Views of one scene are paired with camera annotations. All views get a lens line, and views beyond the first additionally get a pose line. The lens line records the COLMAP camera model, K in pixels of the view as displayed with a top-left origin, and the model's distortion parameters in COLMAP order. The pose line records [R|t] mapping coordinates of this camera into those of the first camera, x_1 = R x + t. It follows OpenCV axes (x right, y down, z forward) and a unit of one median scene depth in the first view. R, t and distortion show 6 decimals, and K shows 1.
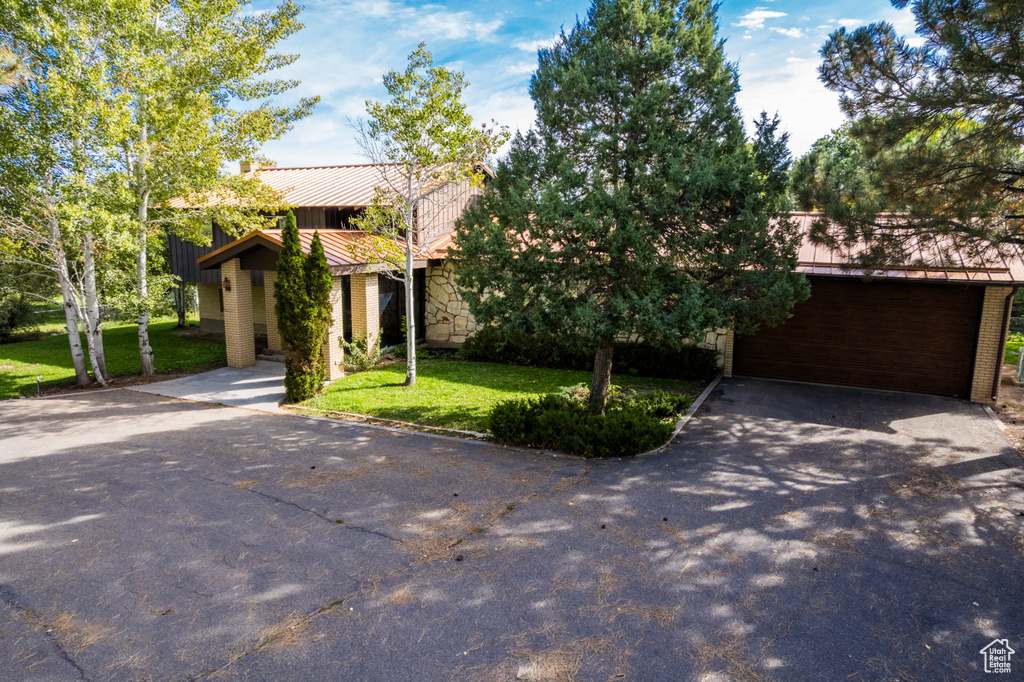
lens RADIAL K [[653.2, 0, 515.0], [0, 653.2, 344.8], [0, 0, 1]] dist [-0.066628, 0.063494]
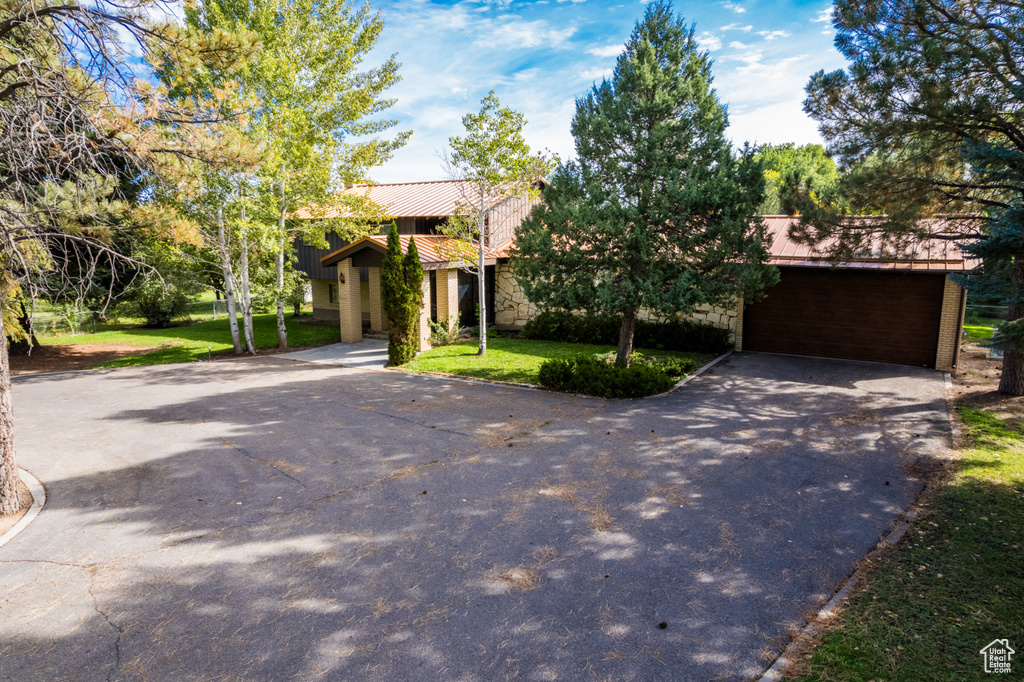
lens RADIAL K [[653.2, 0, 515.0], [0, 653.2, 344.8], [0, 0, 1]] dist [-0.066628, 0.063494]
pose [[0.993491, 0.005890, -0.113758, 0.060449], [-0.006458, 0.999968, -0.004629, 0.056345], [0.113727, 0.005333, 0.993498, -0.326419]]
